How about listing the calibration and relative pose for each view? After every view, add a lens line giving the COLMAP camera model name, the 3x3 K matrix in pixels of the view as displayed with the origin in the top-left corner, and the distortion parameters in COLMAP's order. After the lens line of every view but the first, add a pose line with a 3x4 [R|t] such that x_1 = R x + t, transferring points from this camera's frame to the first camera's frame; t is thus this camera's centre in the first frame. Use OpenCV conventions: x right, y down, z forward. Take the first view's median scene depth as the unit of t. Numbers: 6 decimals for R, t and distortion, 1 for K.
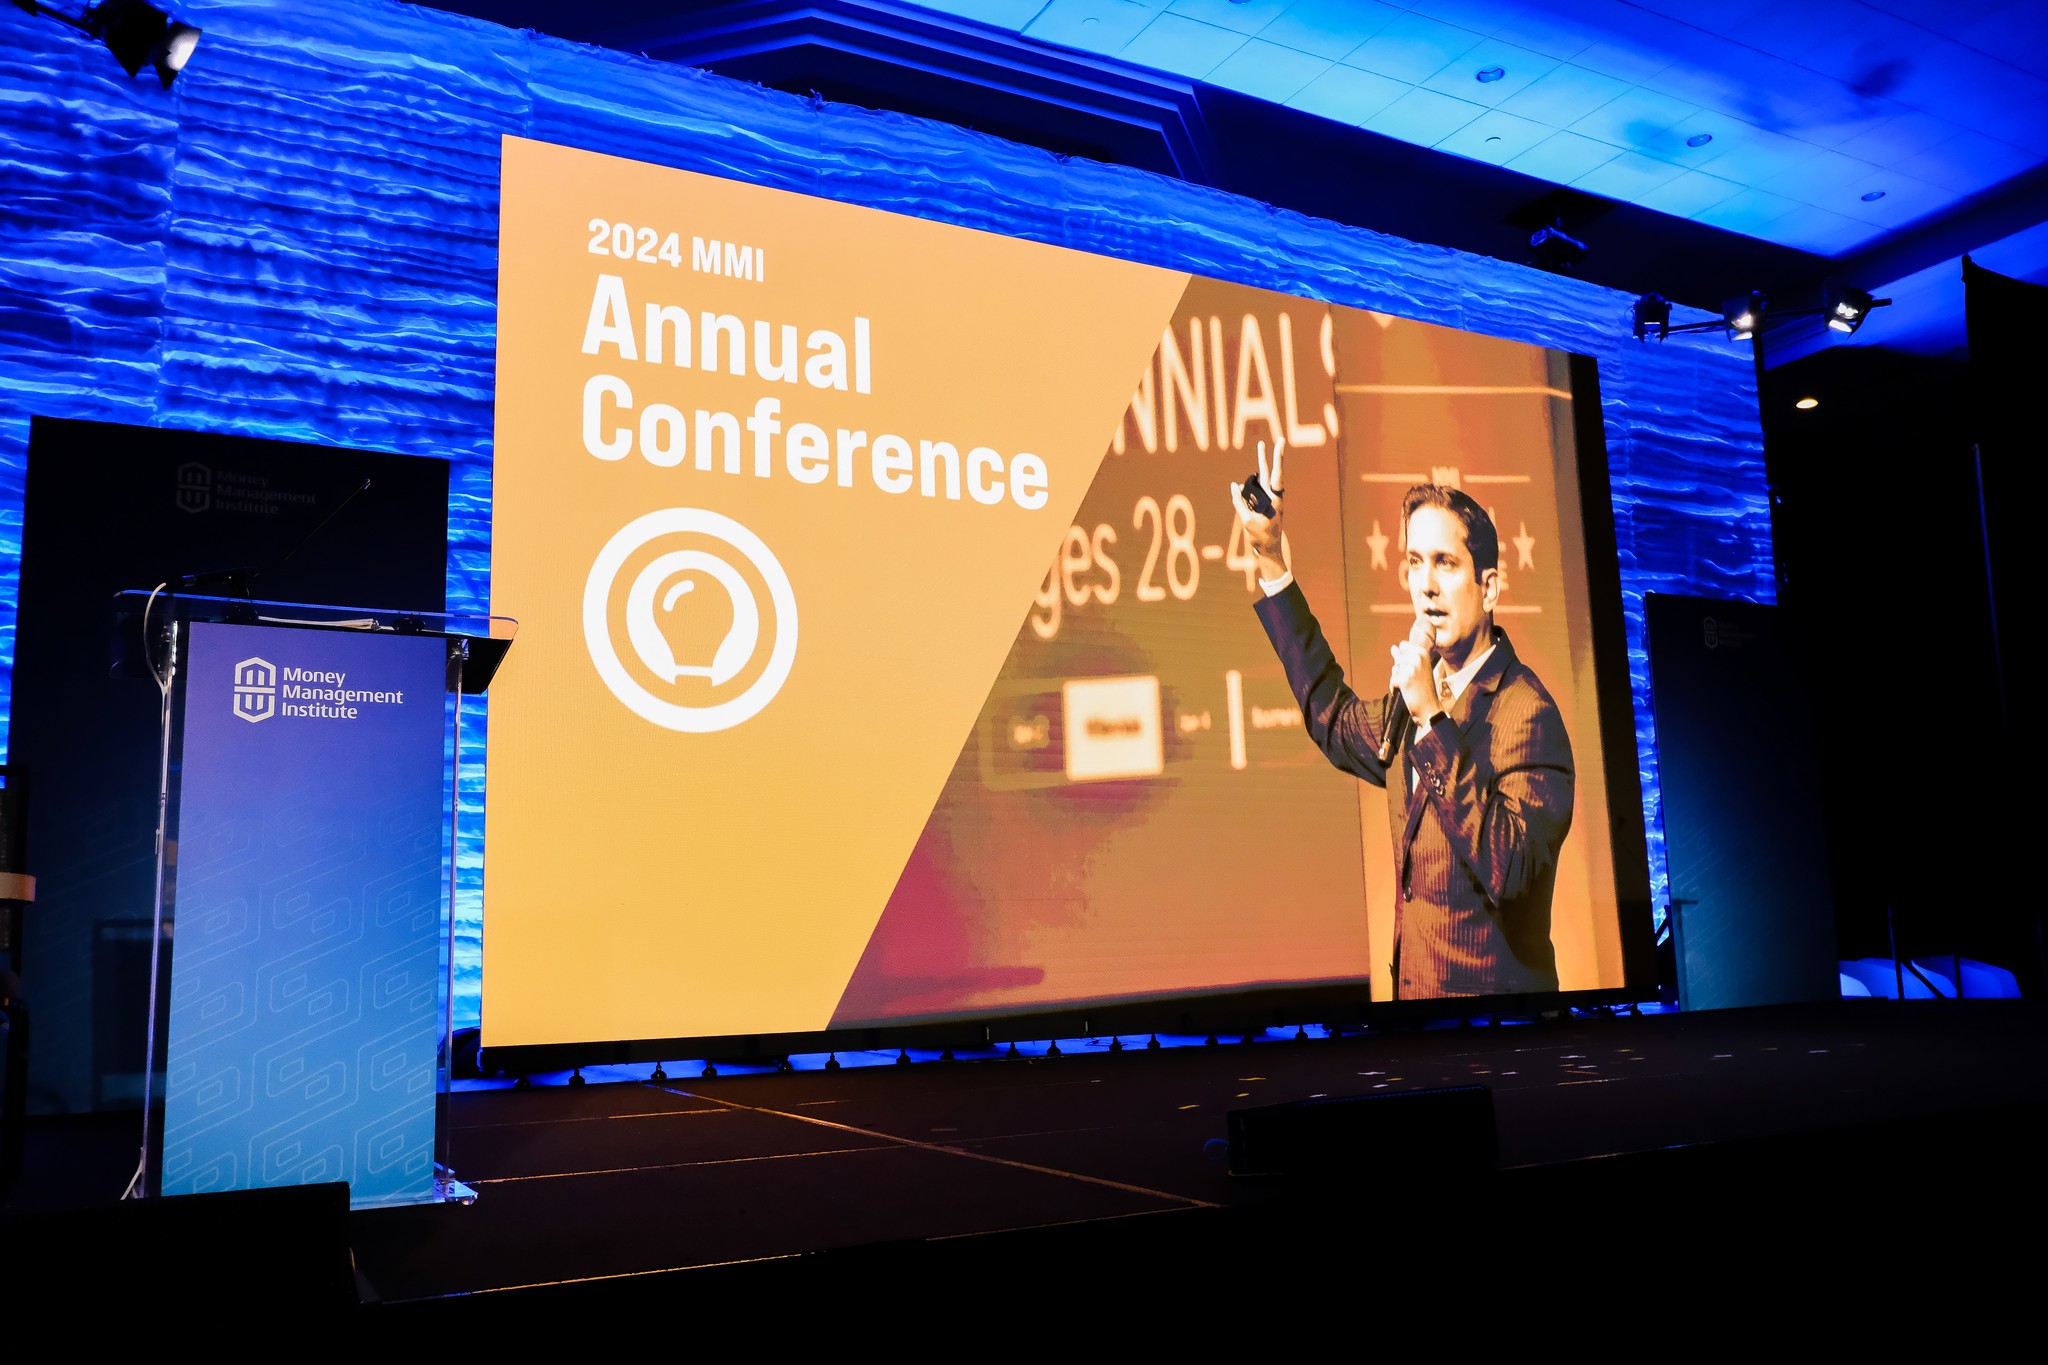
lens RADIAL K [[1631.1, 0, 1007.6], [0, 1631.1, 695.2], [0, 0, 1]] dist [-0.017893, -0.002145]
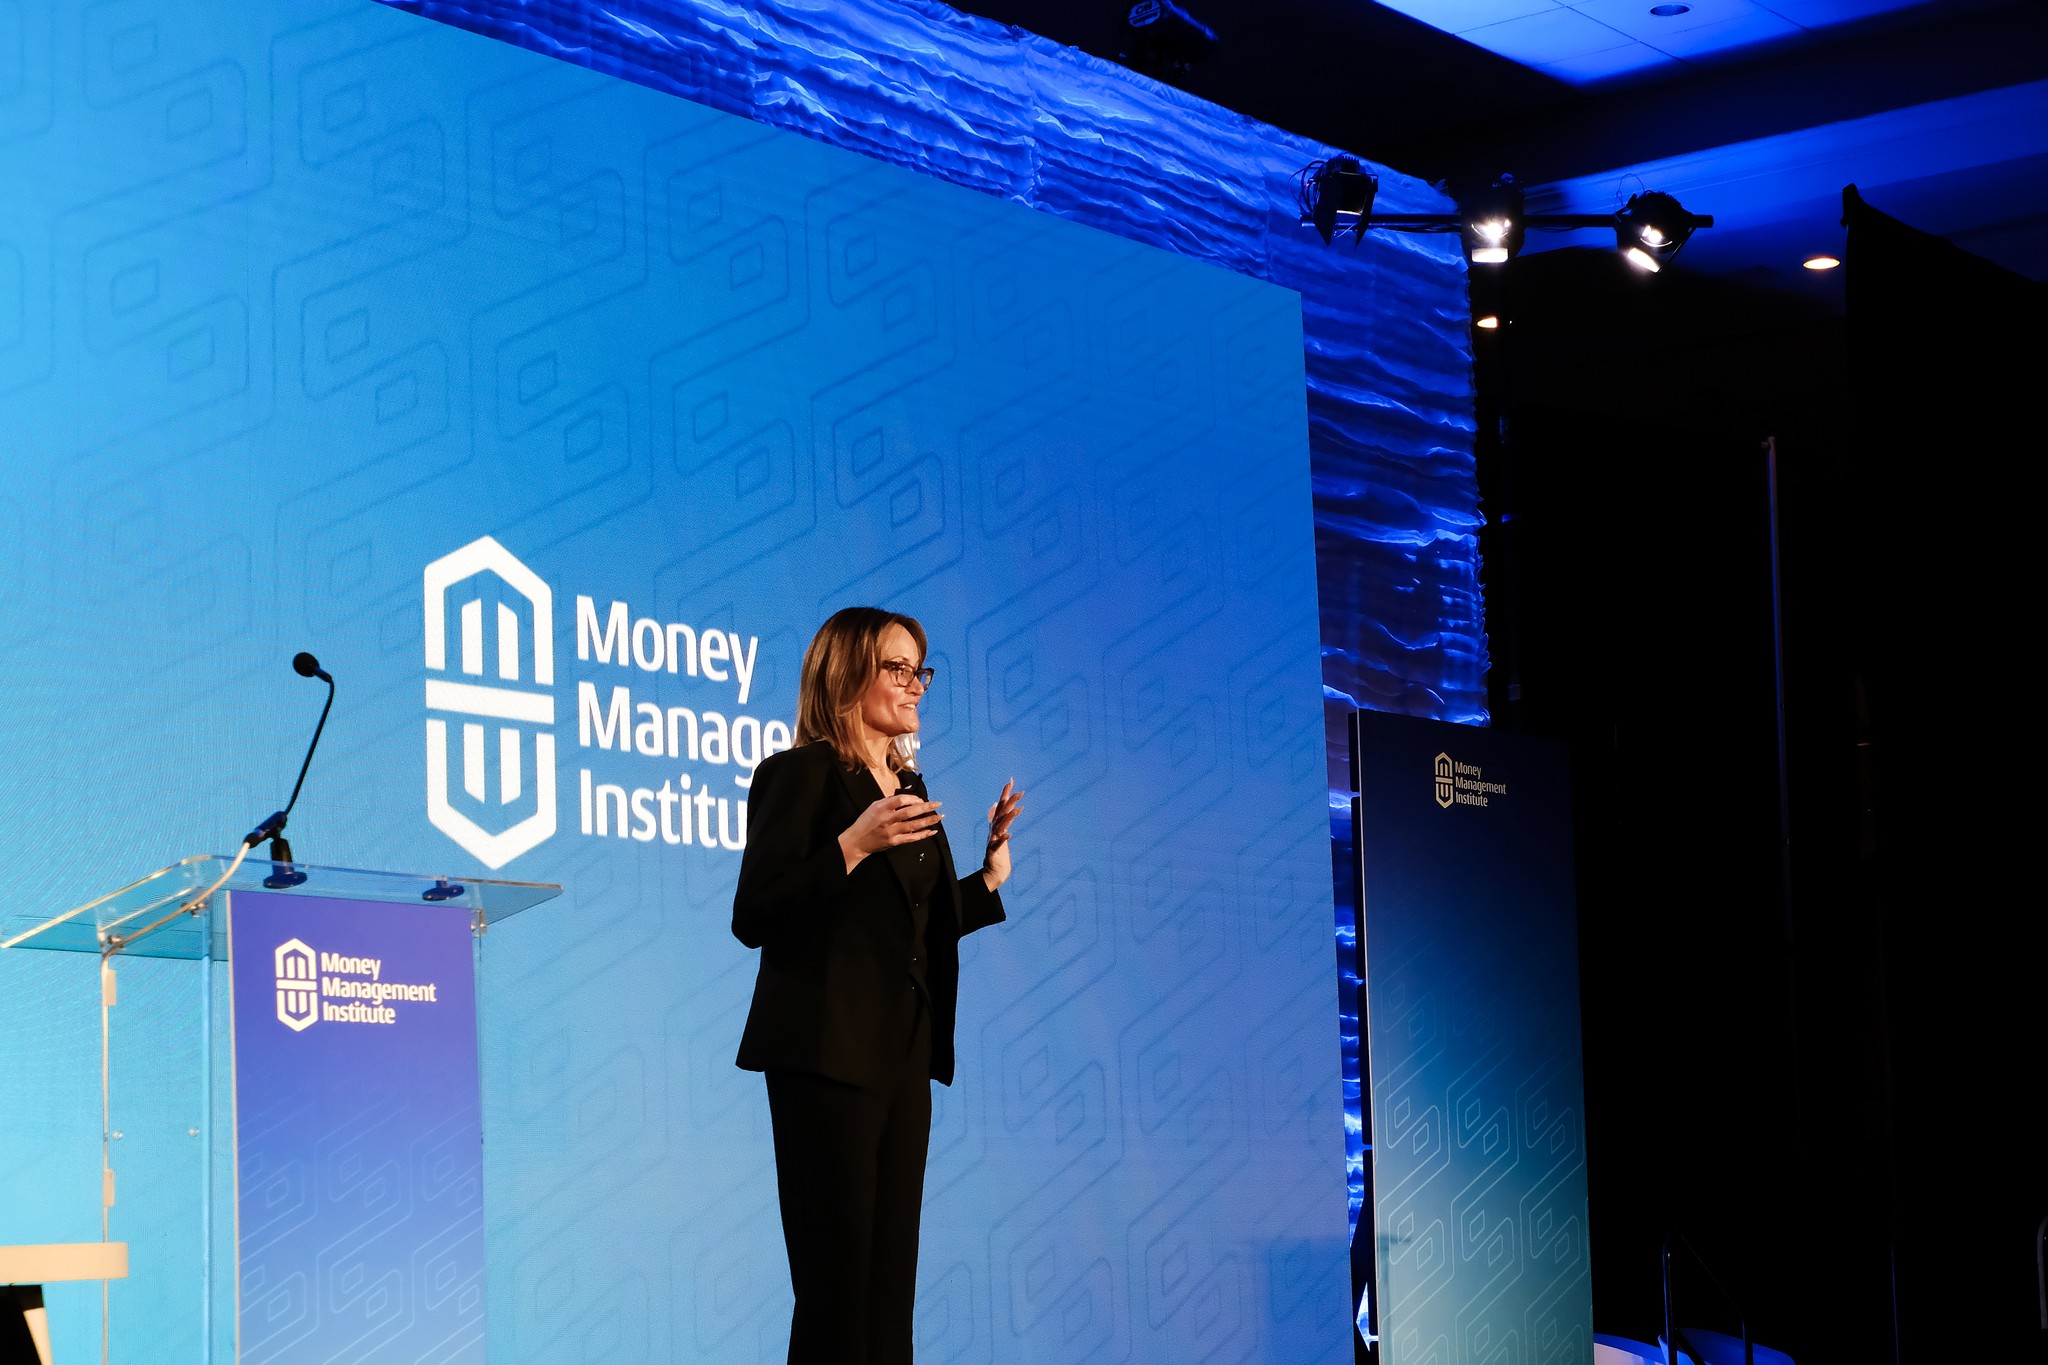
lens RADIAL K [[4004.9, 0, 1020.3], [0, 4004.9, 680.2], [0, 0, 1]] dist [-0.054514, 0.000000]
pose [[0.910266, 0.060274, 0.409612, -0.277757], [-0.059263, 0.998127, -0.015176, -0.040203], [-0.409760, -0.010461, 0.912134, -0.233770]]
